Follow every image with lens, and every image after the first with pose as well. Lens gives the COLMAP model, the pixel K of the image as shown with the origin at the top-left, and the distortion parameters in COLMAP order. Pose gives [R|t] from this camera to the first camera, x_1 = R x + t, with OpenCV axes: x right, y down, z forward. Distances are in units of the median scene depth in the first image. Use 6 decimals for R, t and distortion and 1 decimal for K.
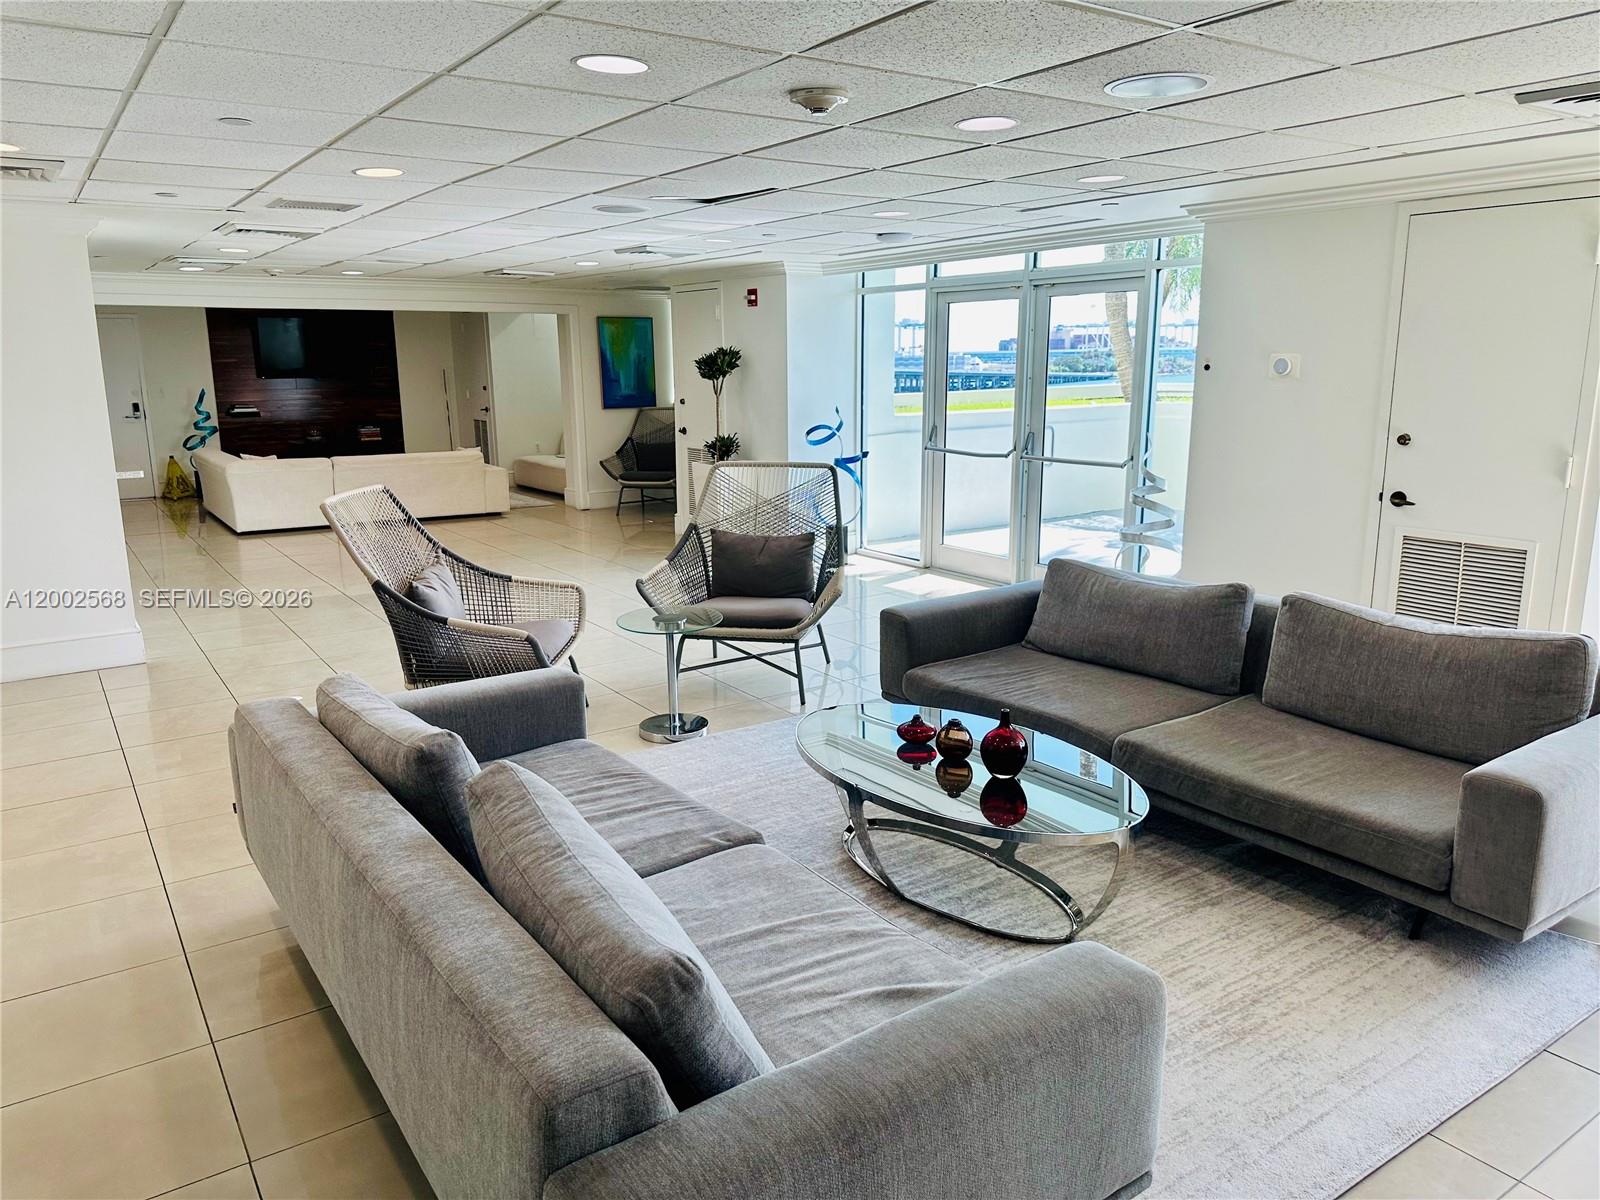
lens RADIAL K [[1140.1, 0, 800.0], [0, 1140.1, 600.0], [0, 0, 1]] dist [0.042209, 0.001315]
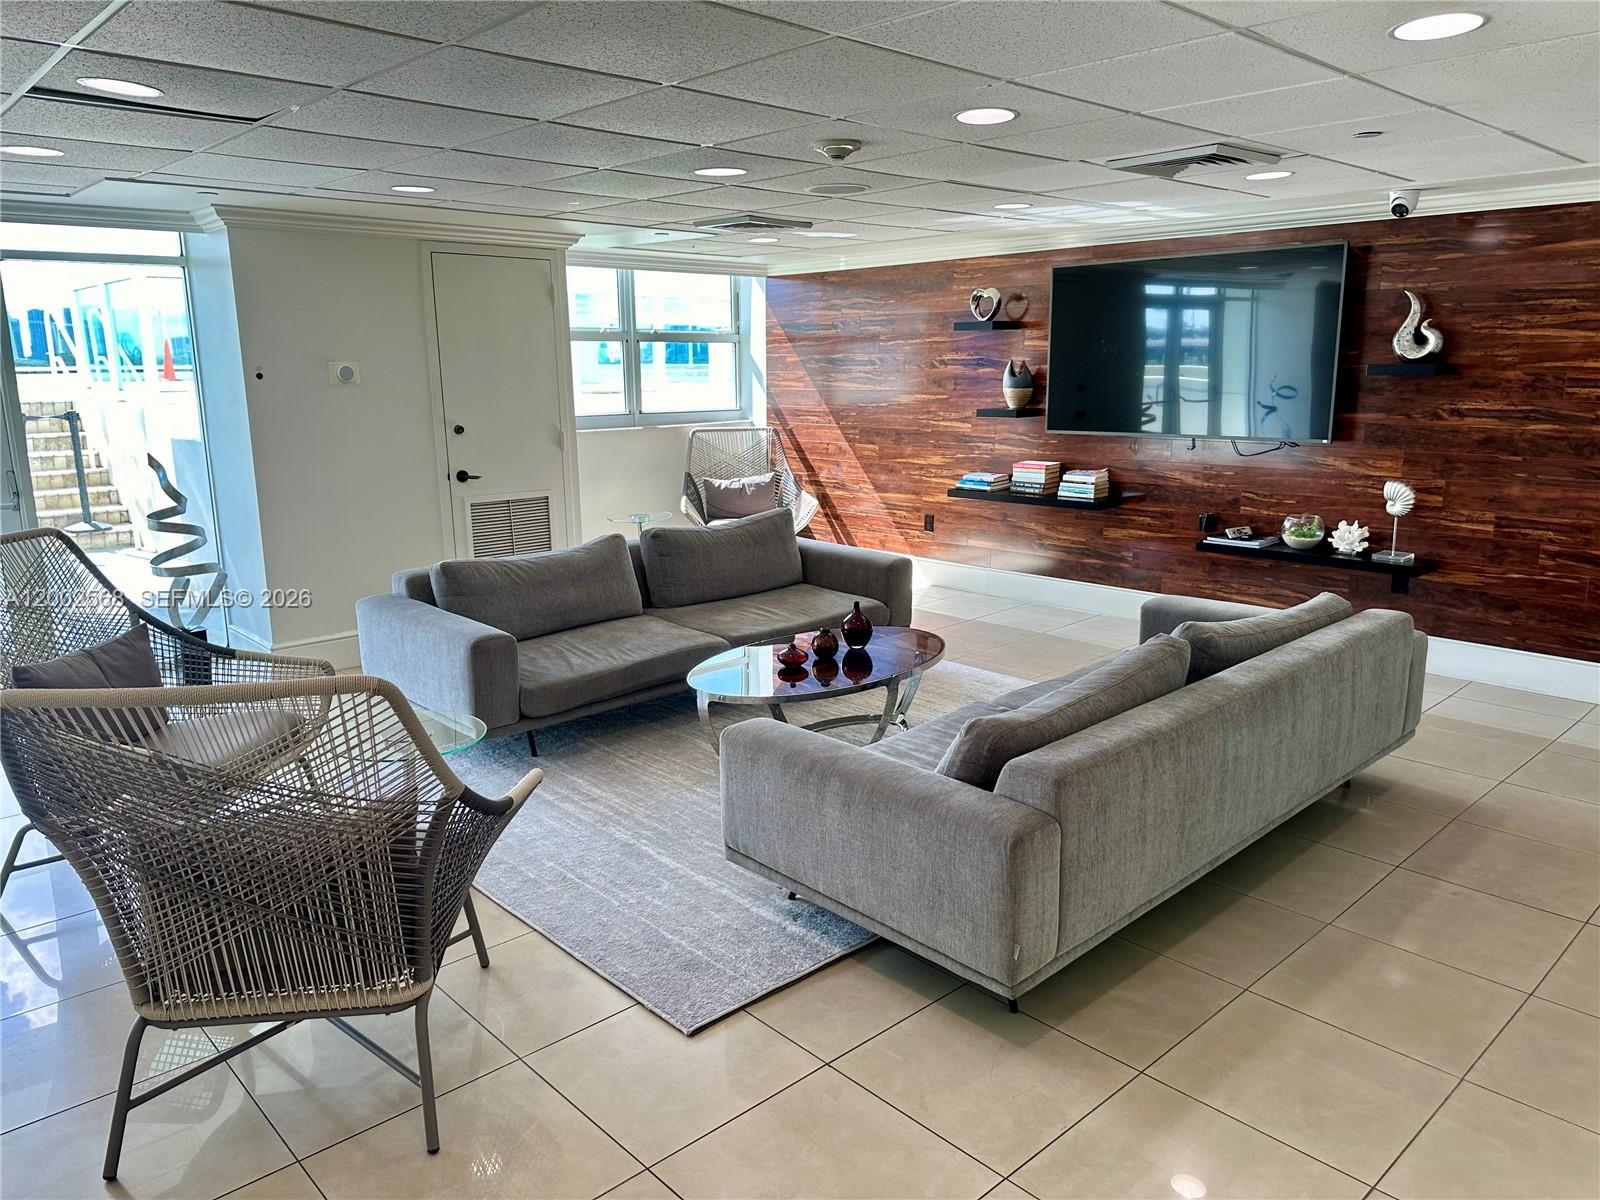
lens RADIAL K [[1140.1, 0, 800.0], [0, 1140.1, 600.0], [0, 0, 1]] dist [0.042209, 0.001315]
pose [[-0.144350, -0.197636, 0.969589, -0.857893], [0.218652, 0.949260, 0.226045, -0.176402], [-0.965067, 0.244633, -0.093812, 0.859846]]
